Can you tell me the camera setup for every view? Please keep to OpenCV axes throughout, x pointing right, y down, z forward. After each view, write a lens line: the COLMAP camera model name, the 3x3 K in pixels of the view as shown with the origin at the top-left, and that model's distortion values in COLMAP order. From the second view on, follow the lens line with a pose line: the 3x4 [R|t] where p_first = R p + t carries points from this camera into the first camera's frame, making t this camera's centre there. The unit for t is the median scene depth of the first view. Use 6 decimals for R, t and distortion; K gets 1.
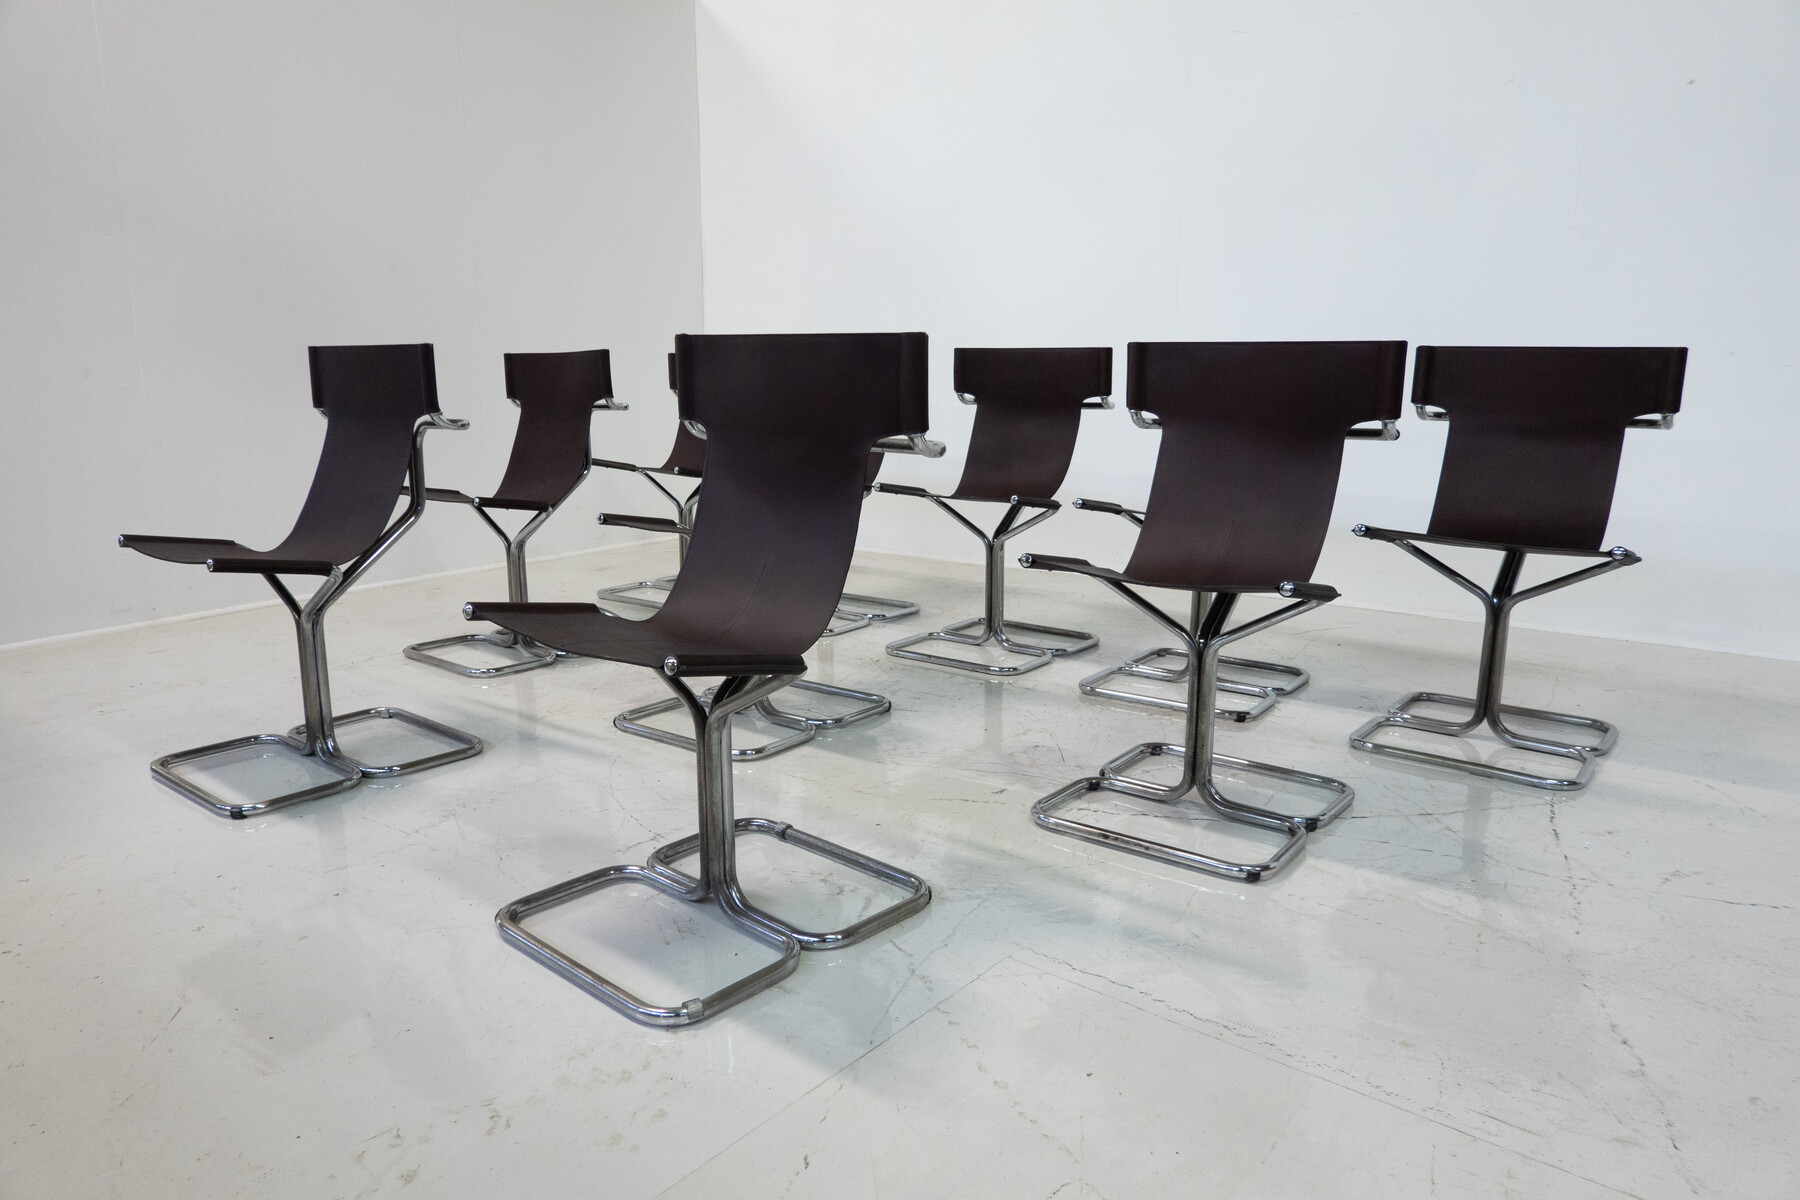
lens RADIAL K [[1186.0, 0, 897.1], [0, 1186.0, 598.6], [0, 0, 1]] dist [0.001744, -0.005156]
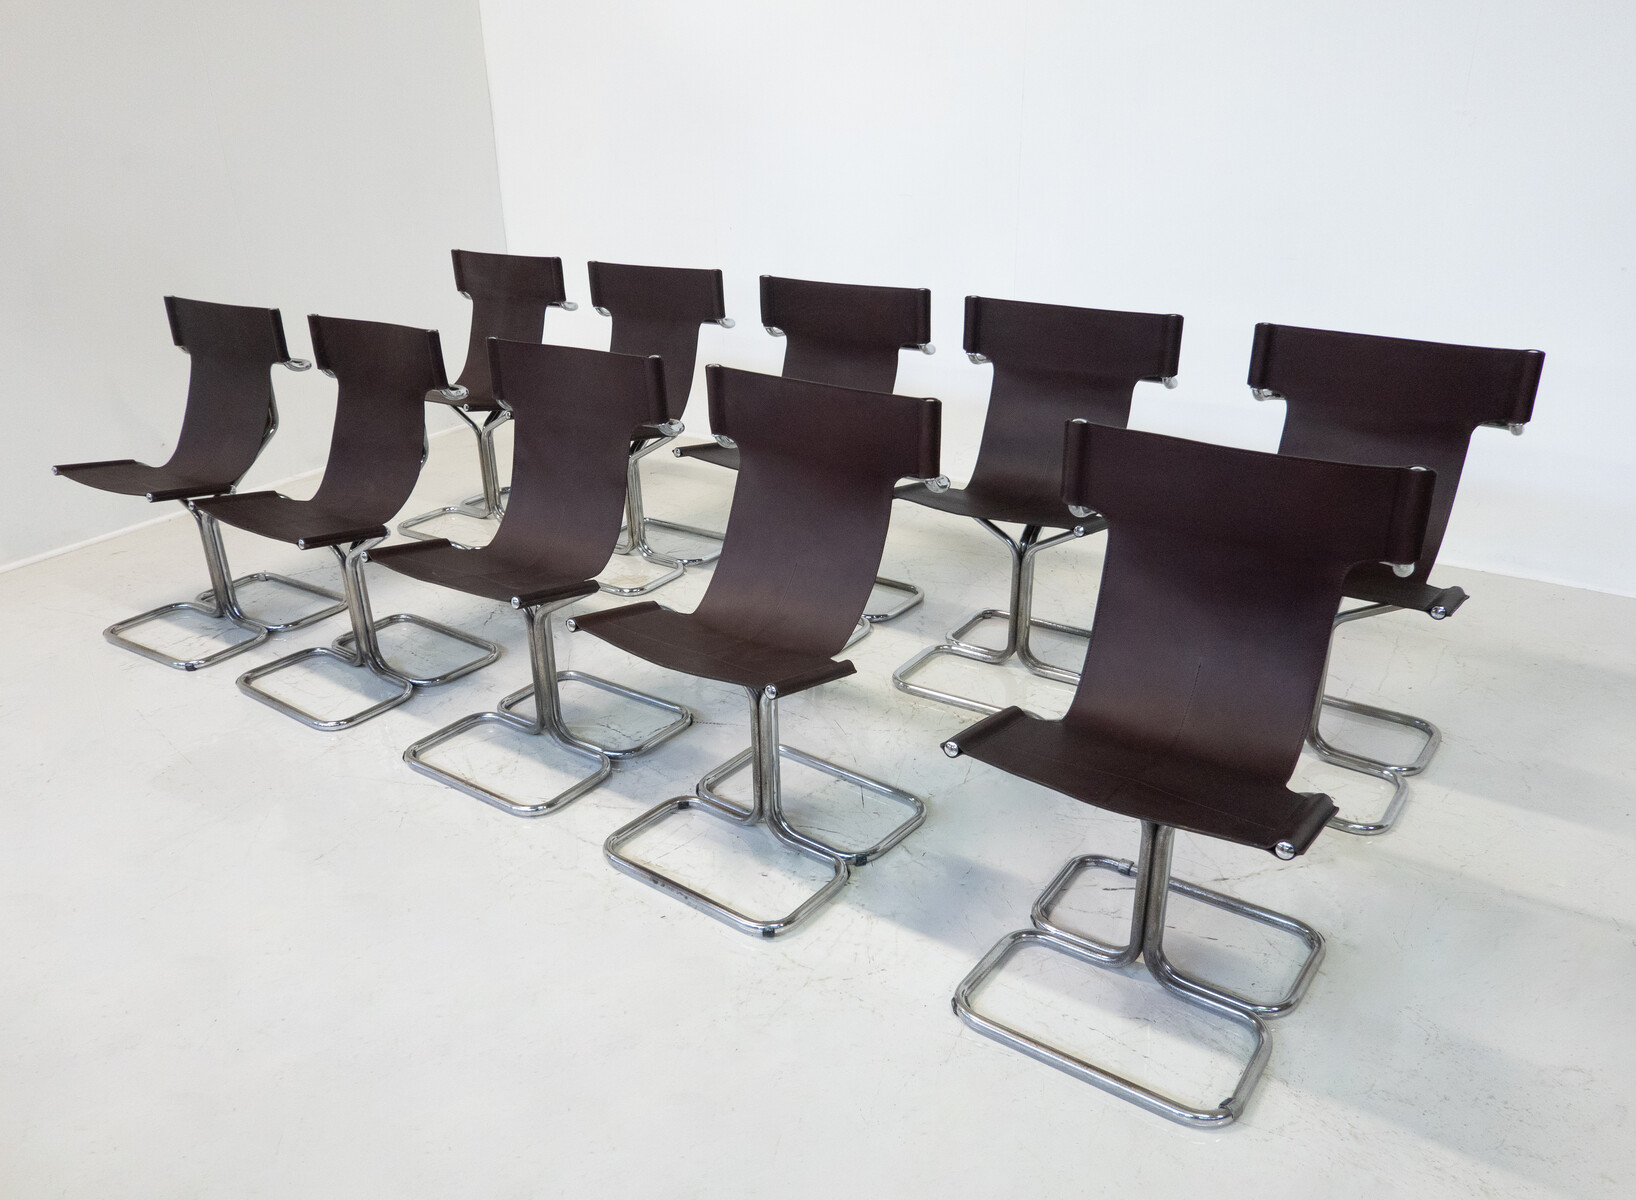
lens RADIAL K [[1252.0, 0, 777.4], [0, 1252.0, 627.9], [0, 0, 1]] dist [-0.008264, 0.010137]
pose [[0.999317, -0.036921, -0.001328, 0.075240], [0.036282, 0.973982, 0.223704, -0.231557], [-0.006966, -0.223599, 0.974656, 0.032138]]
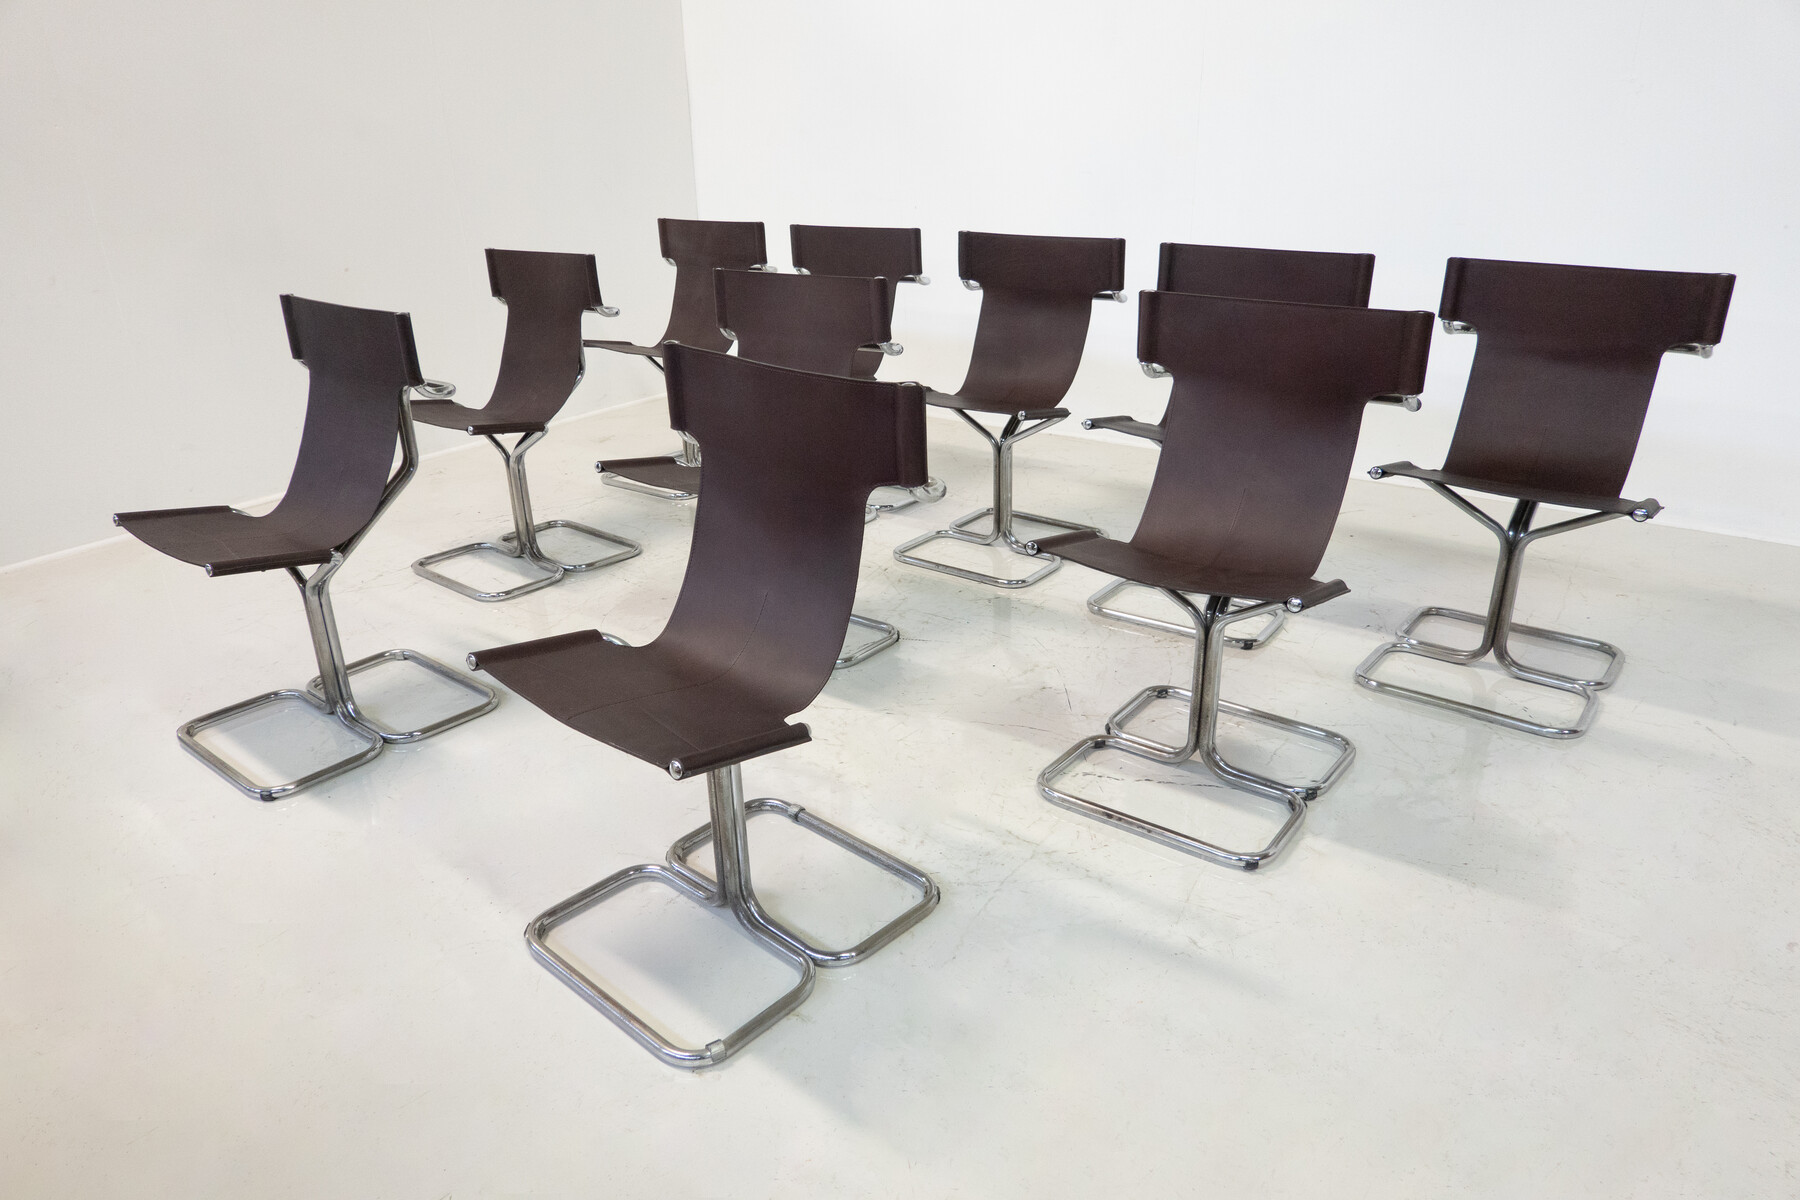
lens RADIAL K [[1186.0, 0, 898.1], [0, 1186.0, 601.5], [0, 0, 1]] dist [0.001744, -0.005156]
pose [[0.999691, -0.021649, -0.012236, 0.007392], [0.023596, 0.981126, 0.191924, -0.147443], [0.007850, -0.192153, 0.981334, 0.020839]]
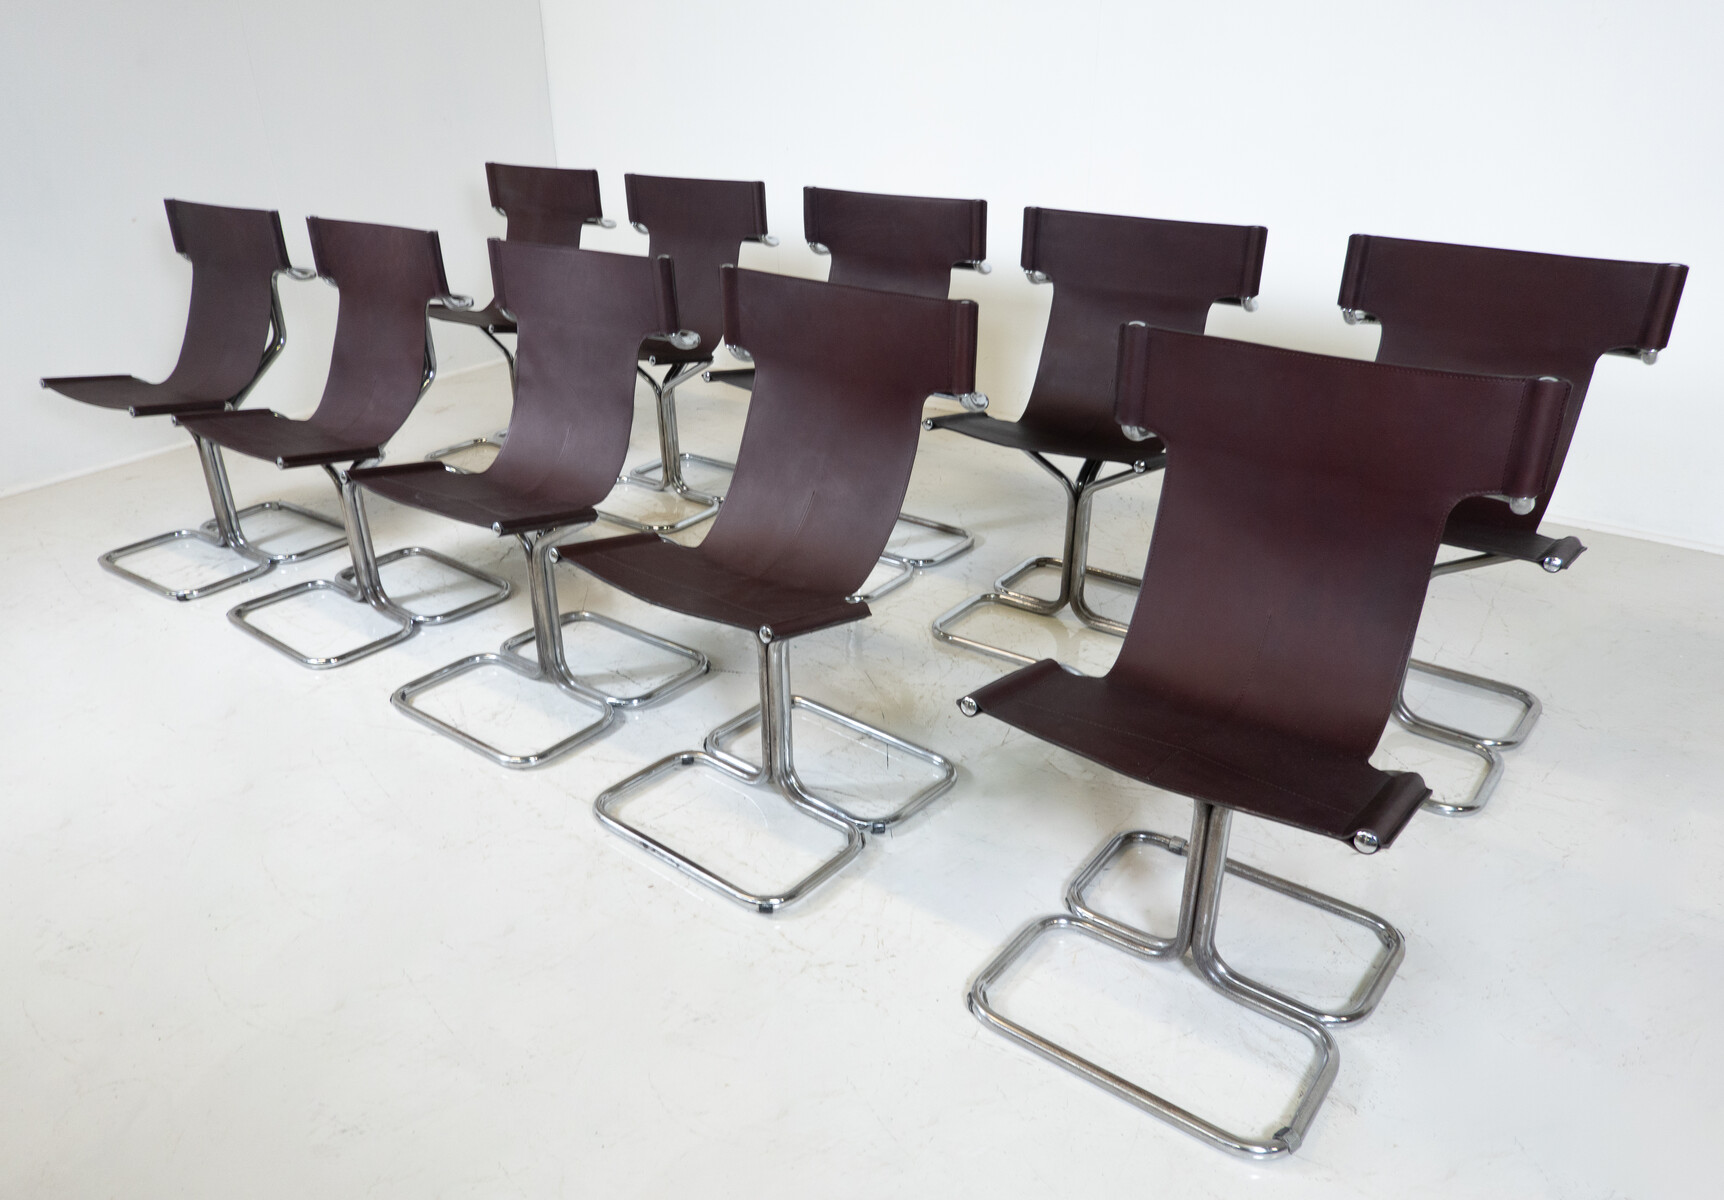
lens RADIAL K [[1228.4, 0, 827.1], [0, 1228.4, 627.2], [0, 0, 1]] dist [-0.000400, -0.002046]
pose [[0.999602, -0.011080, -0.025935, 0.118105], [0.017379, 0.966249, 0.257025, -0.191245], [0.022212, -0.257373, 0.966057, 0.147860]]
